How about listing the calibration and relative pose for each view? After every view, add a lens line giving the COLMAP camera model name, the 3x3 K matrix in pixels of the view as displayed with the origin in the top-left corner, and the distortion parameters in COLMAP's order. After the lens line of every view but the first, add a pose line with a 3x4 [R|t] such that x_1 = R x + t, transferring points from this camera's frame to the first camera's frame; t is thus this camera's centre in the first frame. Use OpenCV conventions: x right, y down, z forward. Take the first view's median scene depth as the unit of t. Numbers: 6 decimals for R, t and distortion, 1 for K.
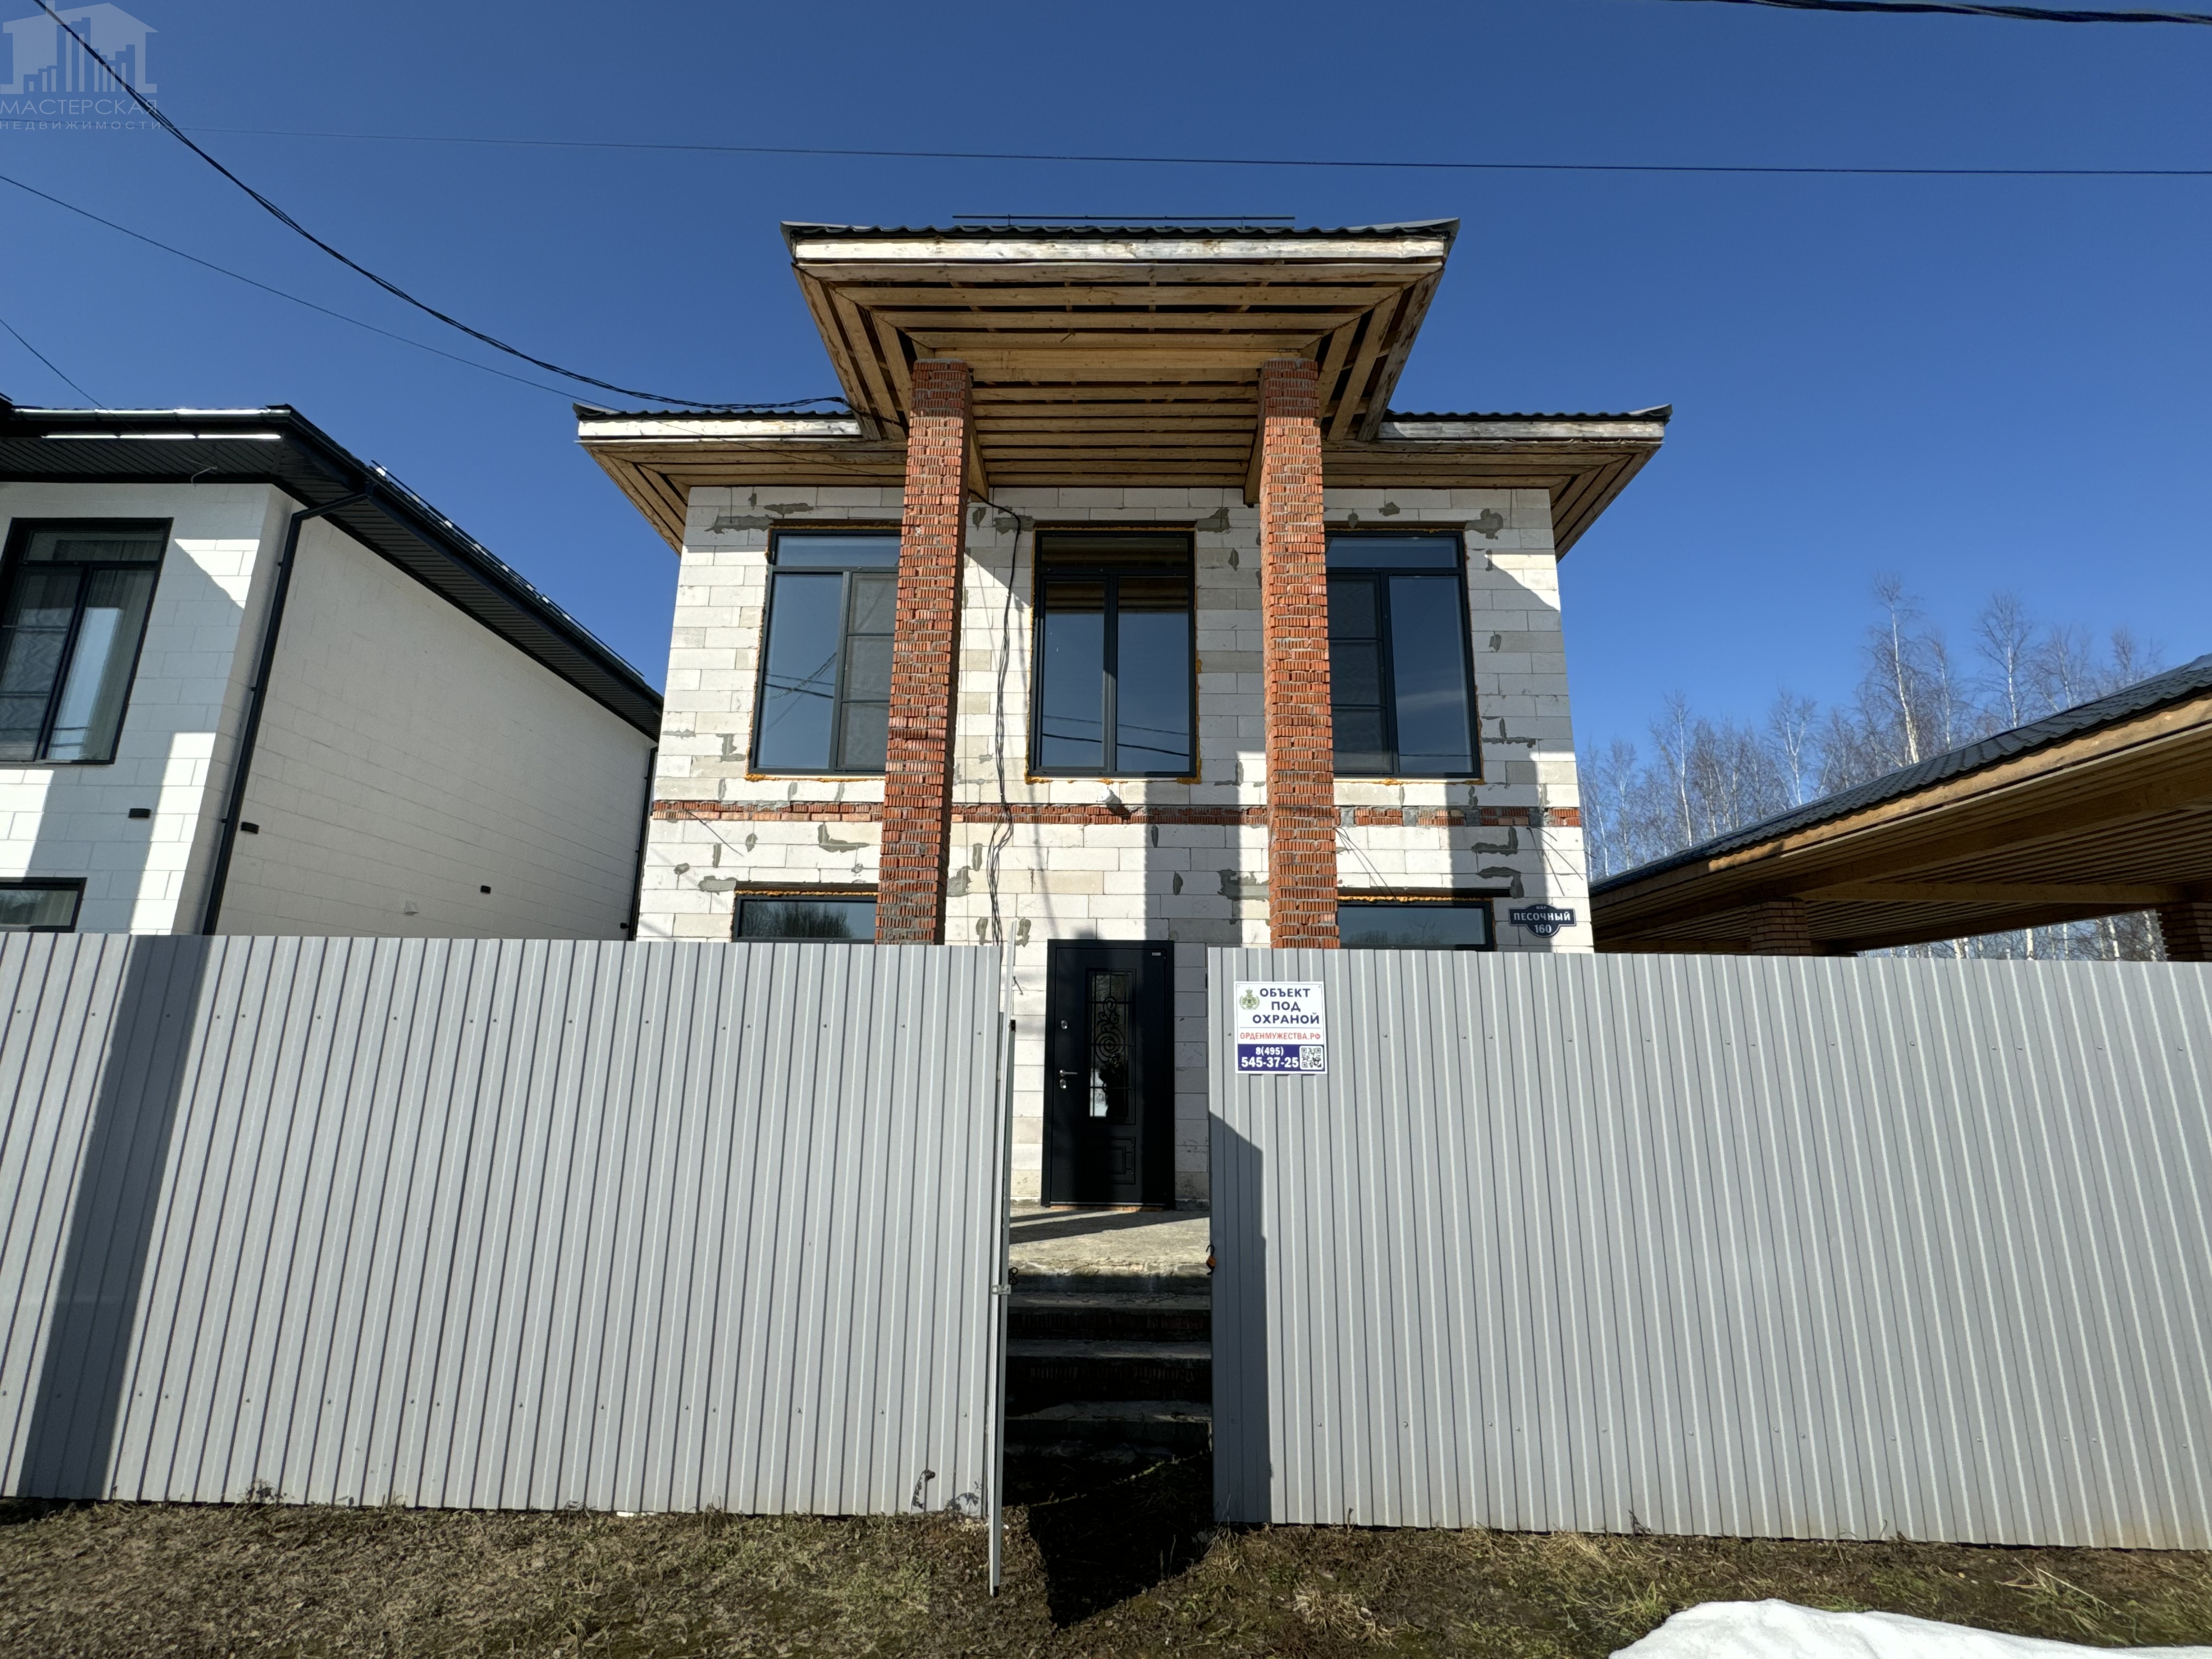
lens RADIAL K [[1002.1, 0, 1103.7], [0, 1002.1, 826.5], [0, 0, 1]] dist [0.000104, 0.000509]
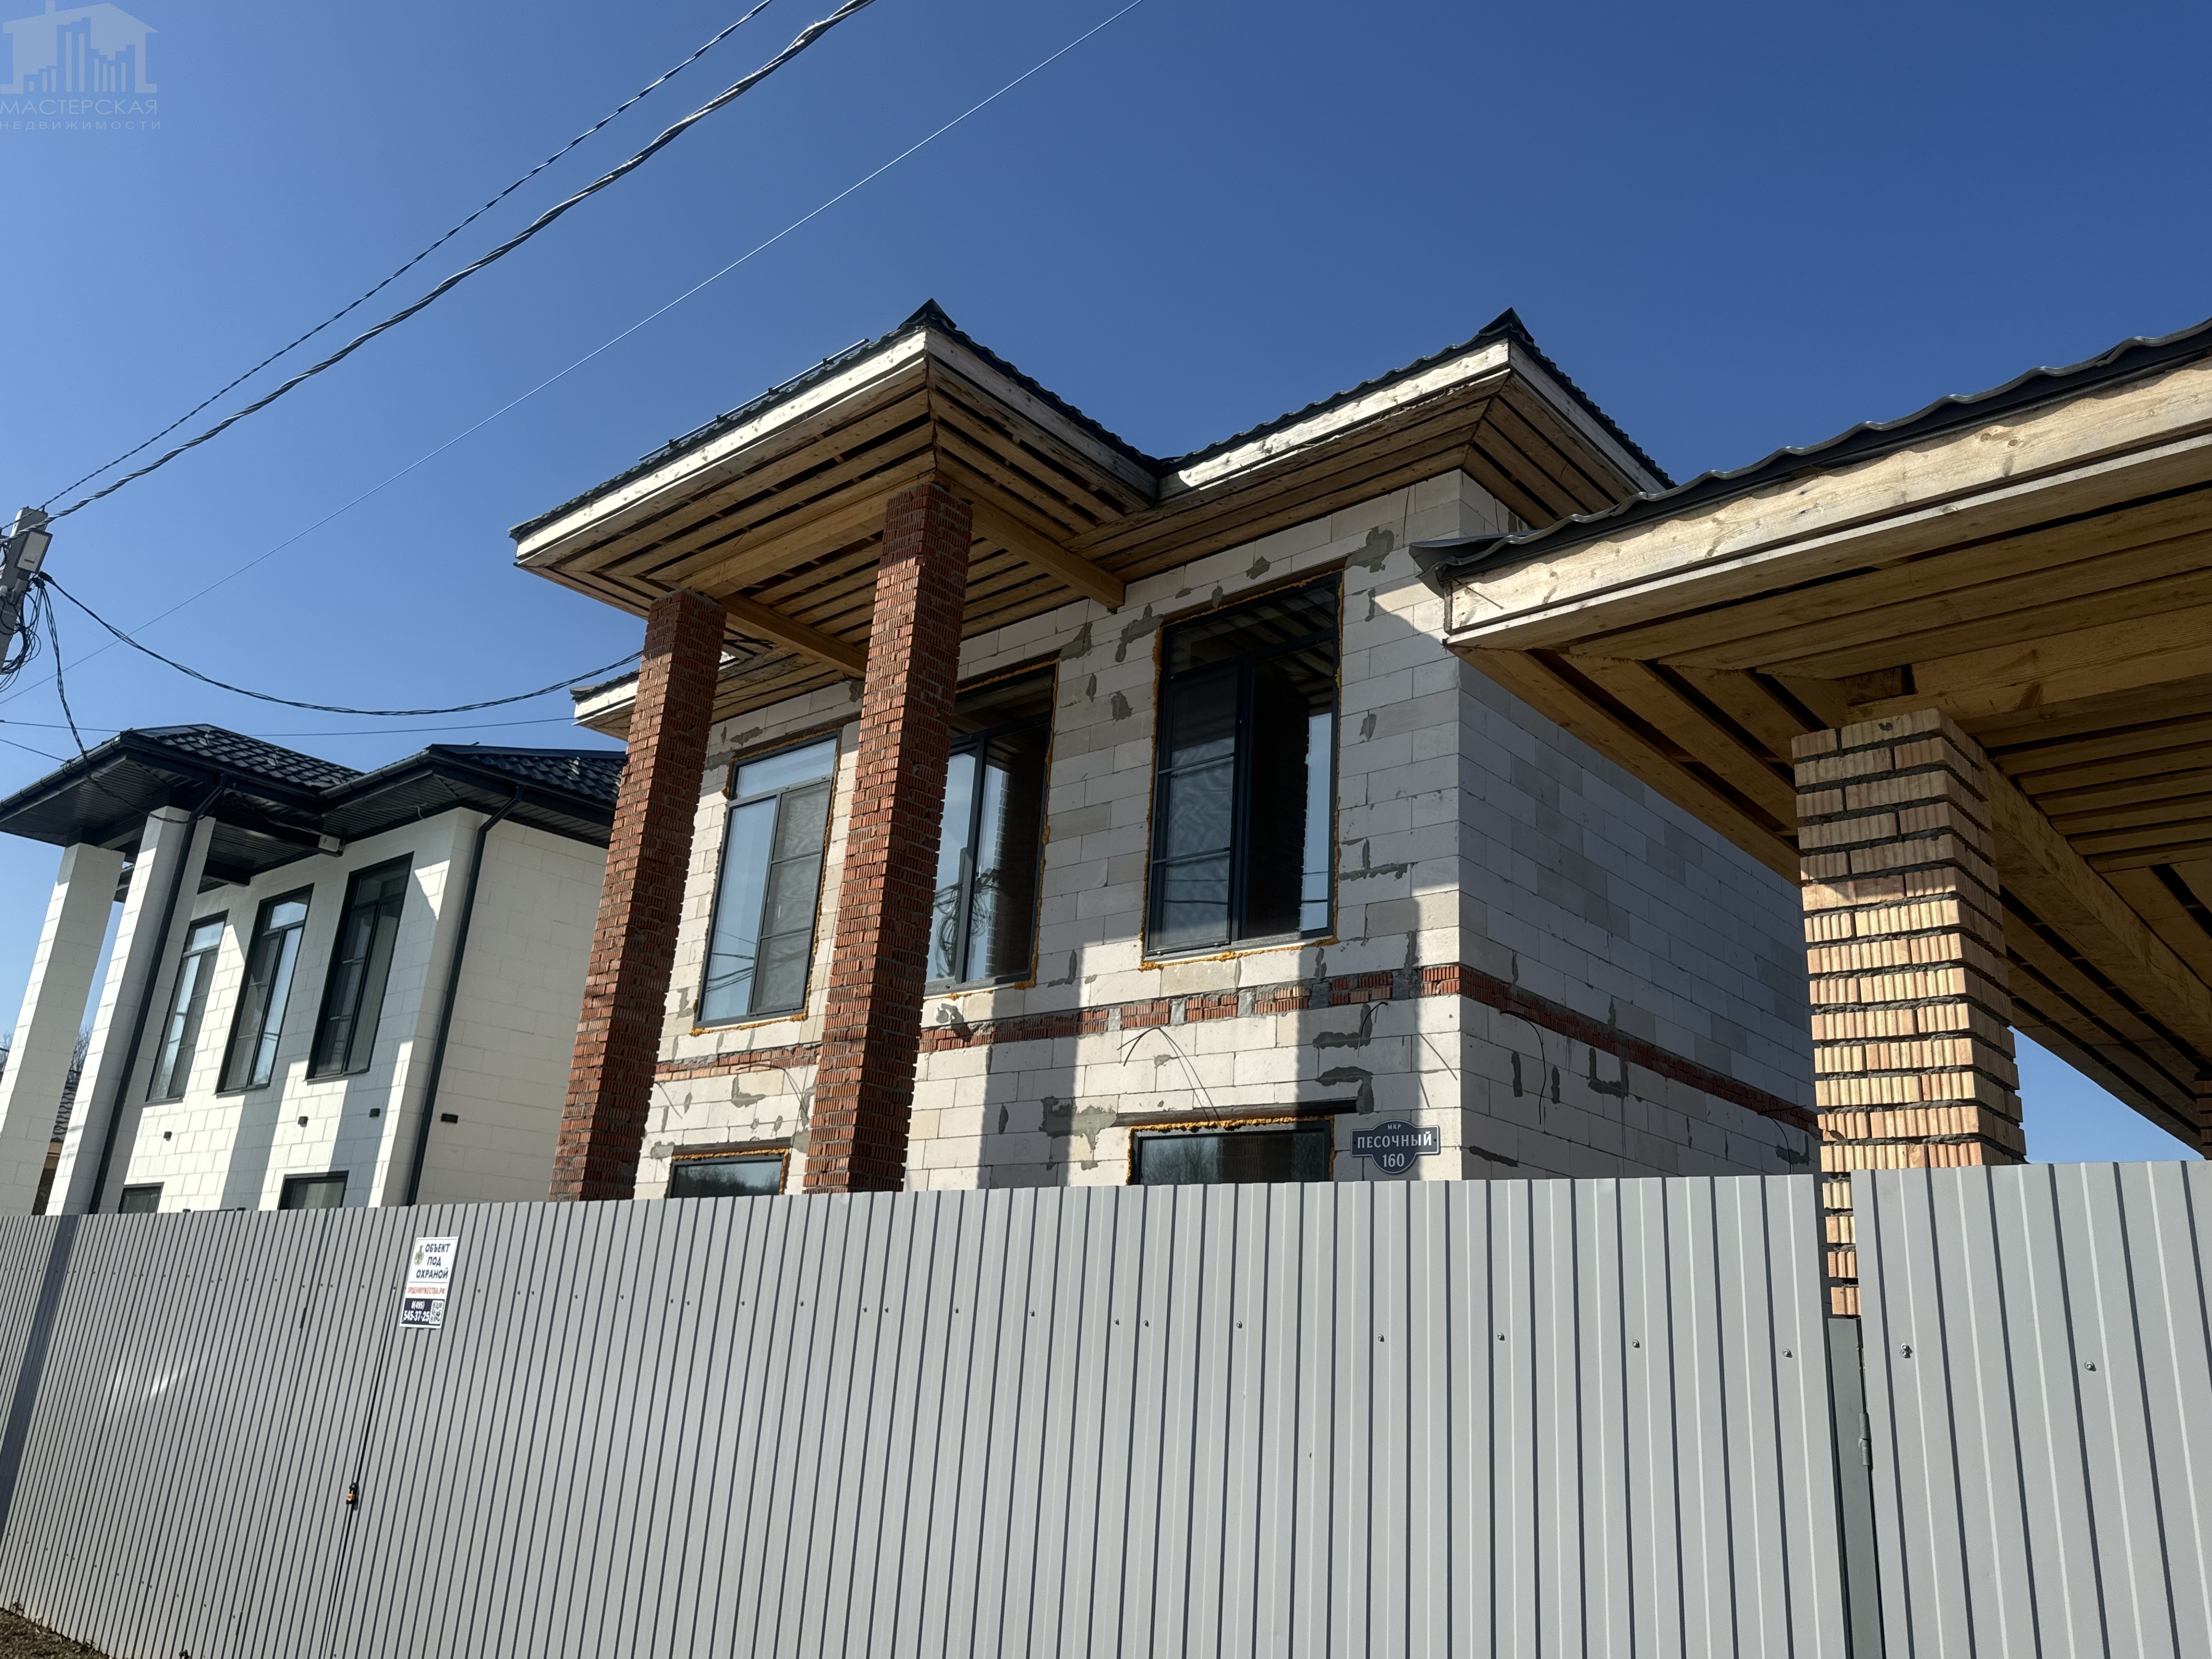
lens RADIAL K [[1615.9, 0, 1106.0], [0, 1615.9, 829.5], [0, 0, 1]] dist [0.187003, -0.379105]
pose [[0.758619, -0.168911, -0.629259, 0.960226], [0.093805, 0.984064, -0.151061, 0.032896], [0.644747, 0.055570, 0.762374, 0.063946]]
